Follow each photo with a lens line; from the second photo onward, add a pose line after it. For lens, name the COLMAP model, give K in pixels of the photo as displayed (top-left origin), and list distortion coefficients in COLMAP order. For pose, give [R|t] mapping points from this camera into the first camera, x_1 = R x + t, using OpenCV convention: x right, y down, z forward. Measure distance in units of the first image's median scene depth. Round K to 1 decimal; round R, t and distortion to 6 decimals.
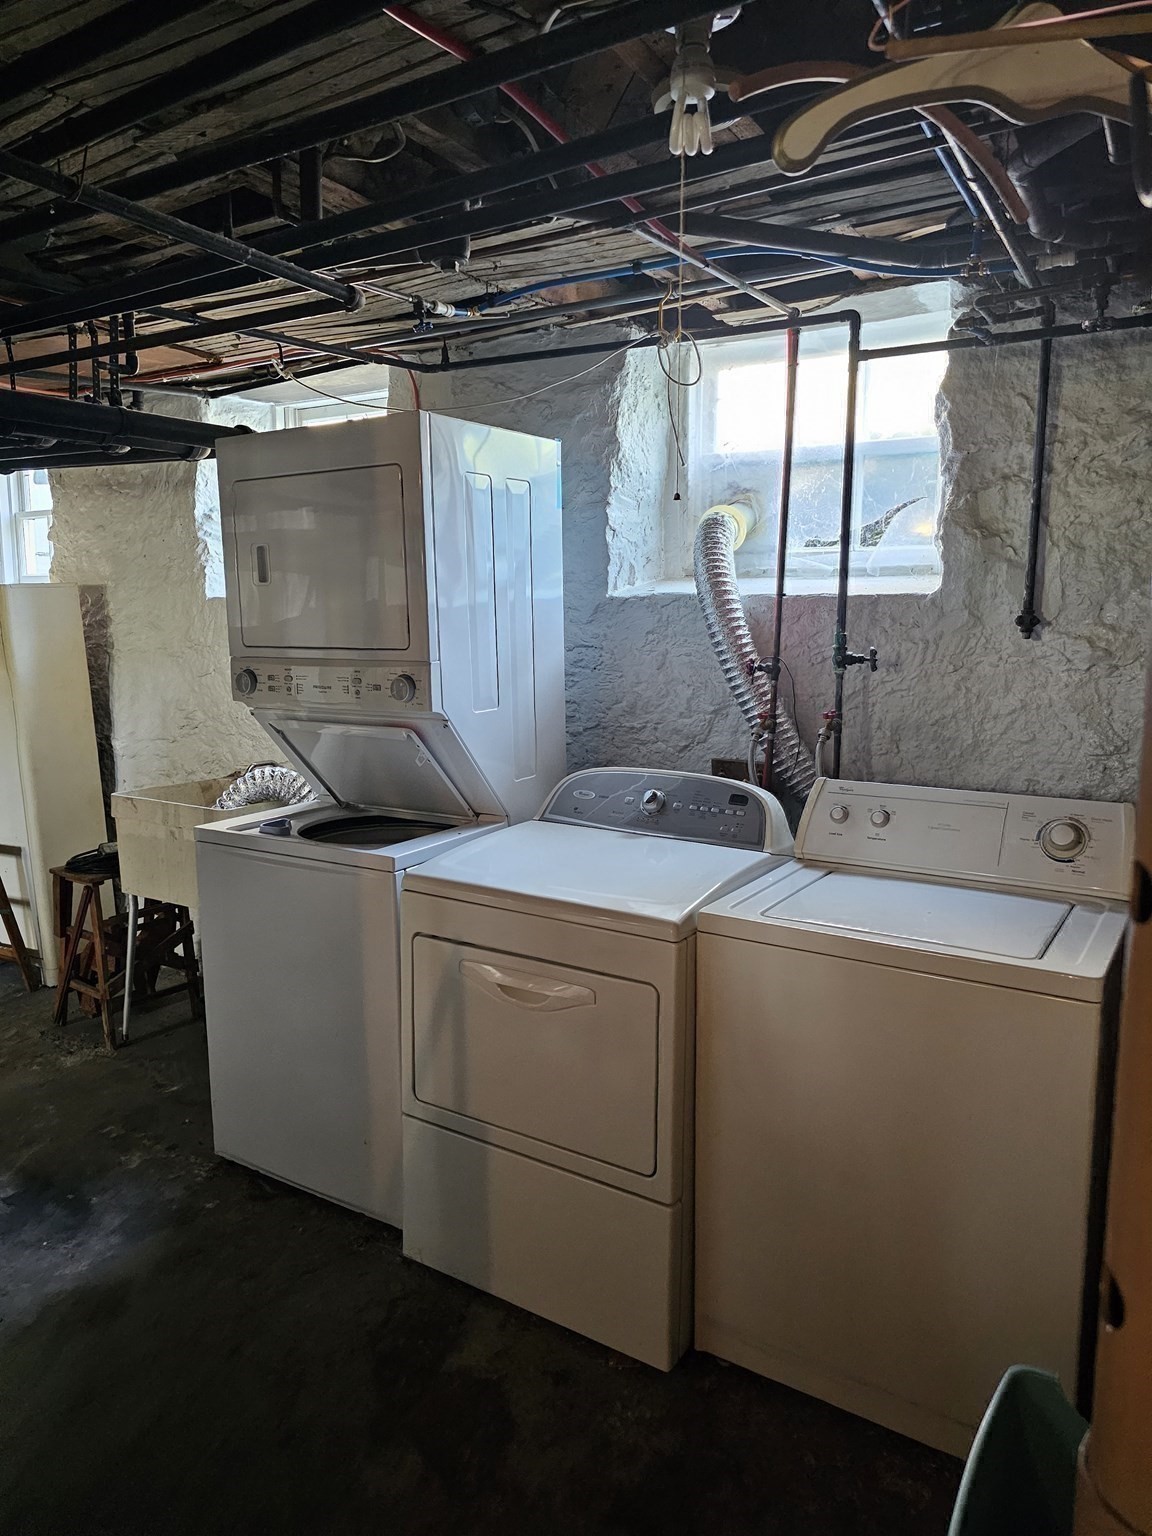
lens RADIAL K [[1042.5, 0, 577.0], [0, 1042.5, 759.4], [0, 0, 1]] dist [0.024258, -0.007796]
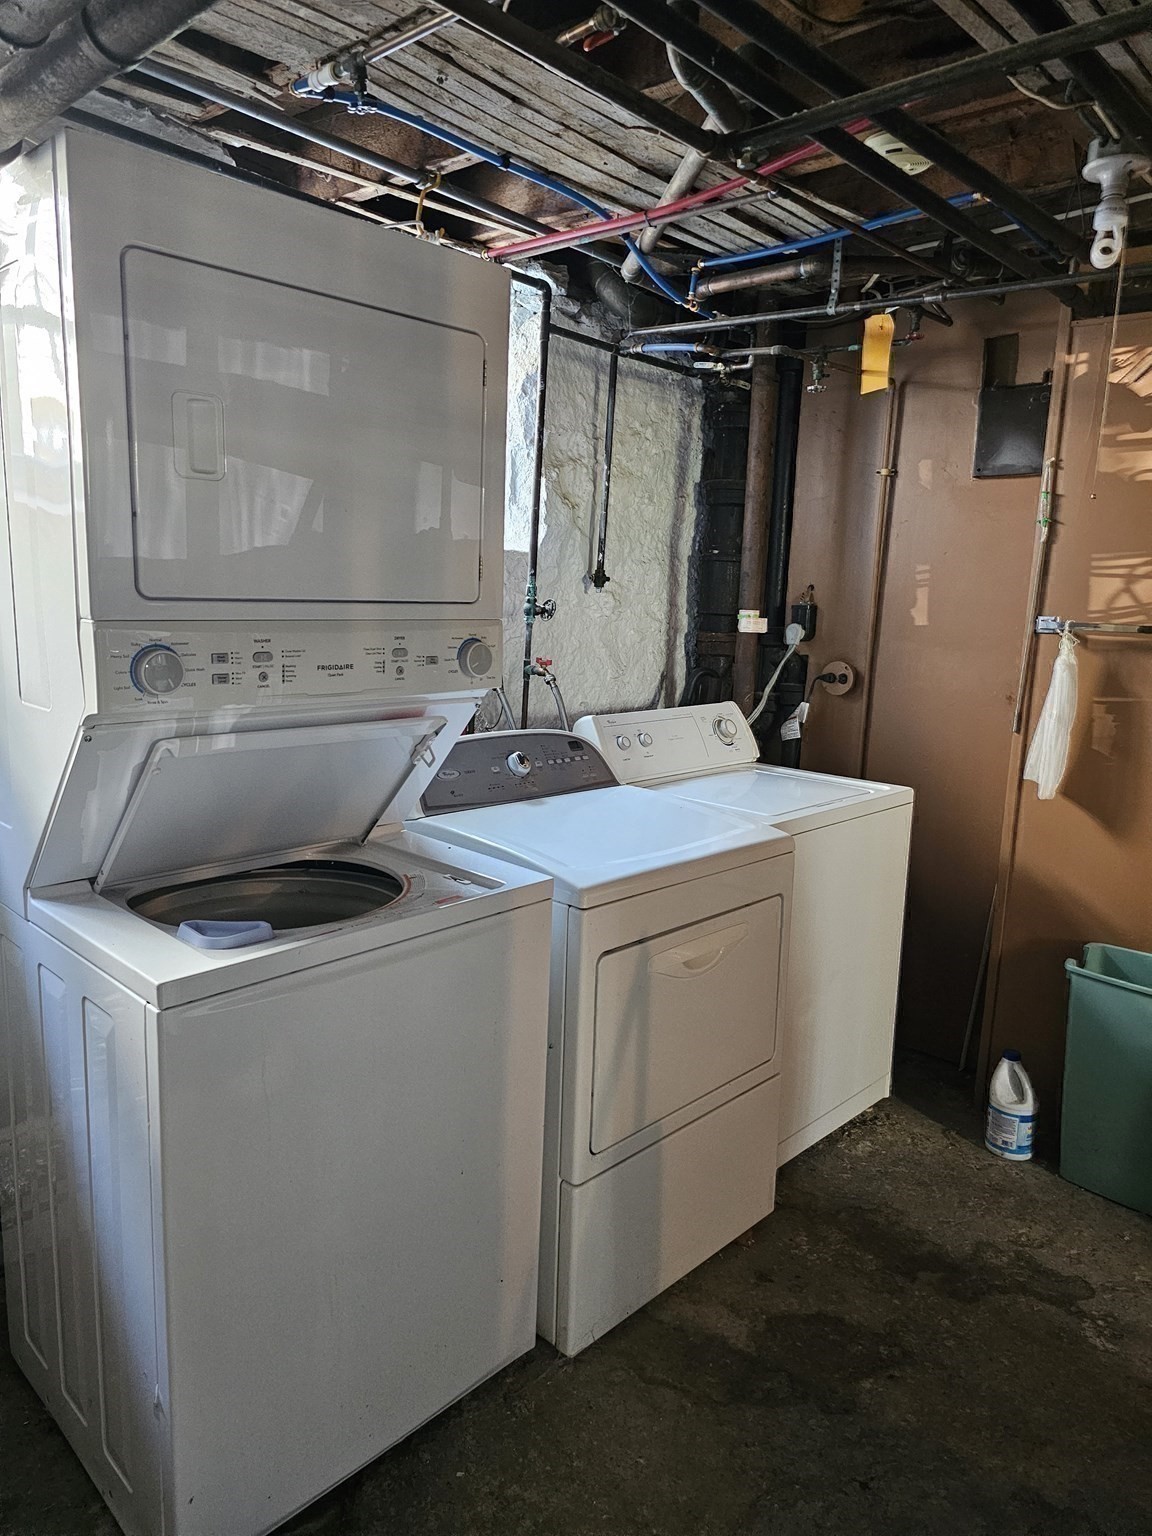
lens RADIAL K [[1042.5, 0, 575.7], [0, 1042.5, 778.3], [0, 0, 1]] dist [0.024258, -0.007796]
pose [[0.182489, -0.168401, 0.968679, -0.844940], [0.102023, 0.983148, 0.151697, -0.086441], [-0.977900, 0.071145, 0.196594, 0.781062]]
